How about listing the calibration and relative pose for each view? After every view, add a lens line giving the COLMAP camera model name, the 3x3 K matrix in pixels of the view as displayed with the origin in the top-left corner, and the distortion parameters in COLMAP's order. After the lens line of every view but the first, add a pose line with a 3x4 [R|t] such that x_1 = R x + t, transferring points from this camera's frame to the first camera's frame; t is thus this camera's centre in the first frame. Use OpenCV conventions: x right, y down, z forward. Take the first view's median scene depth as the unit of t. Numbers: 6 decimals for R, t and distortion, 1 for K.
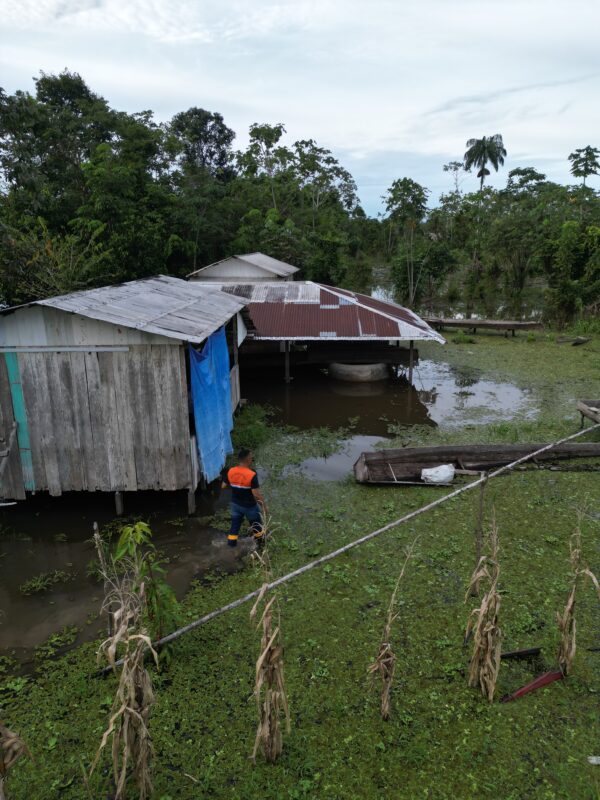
lens RADIAL K [[556.1, 0, 301.0], [0, 556.1, 401.3], [0, 0, 1]] dist [0.001453, 0.000053]
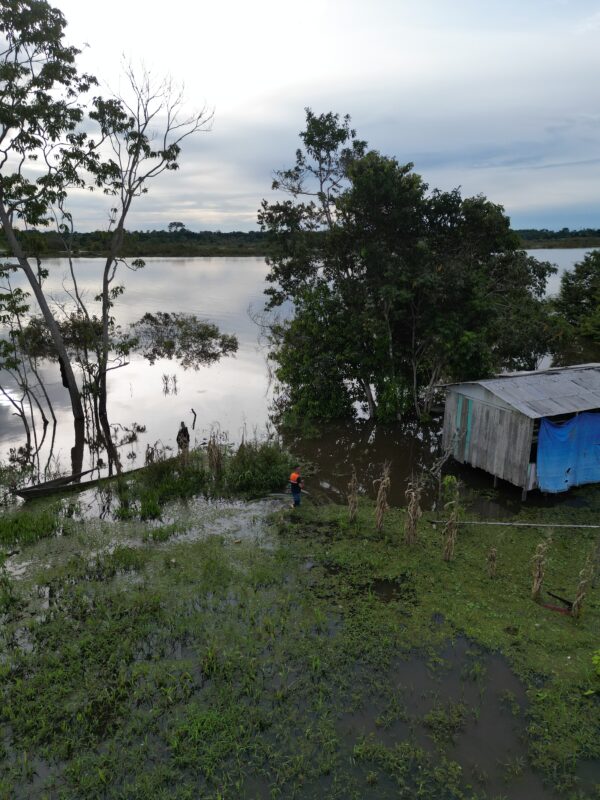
lens RADIAL K [[556.1, 0, 300.2], [0, 556.1, 400.4], [0, 0, 1]] dist [0.001453, 0.000053]
pose [[0.450523, 0.247399, -0.857801, 1.065694], [-0.234365, 0.959912, 0.153759, -0.259263], [0.861453, 0.131766, 0.490444, -0.682933]]
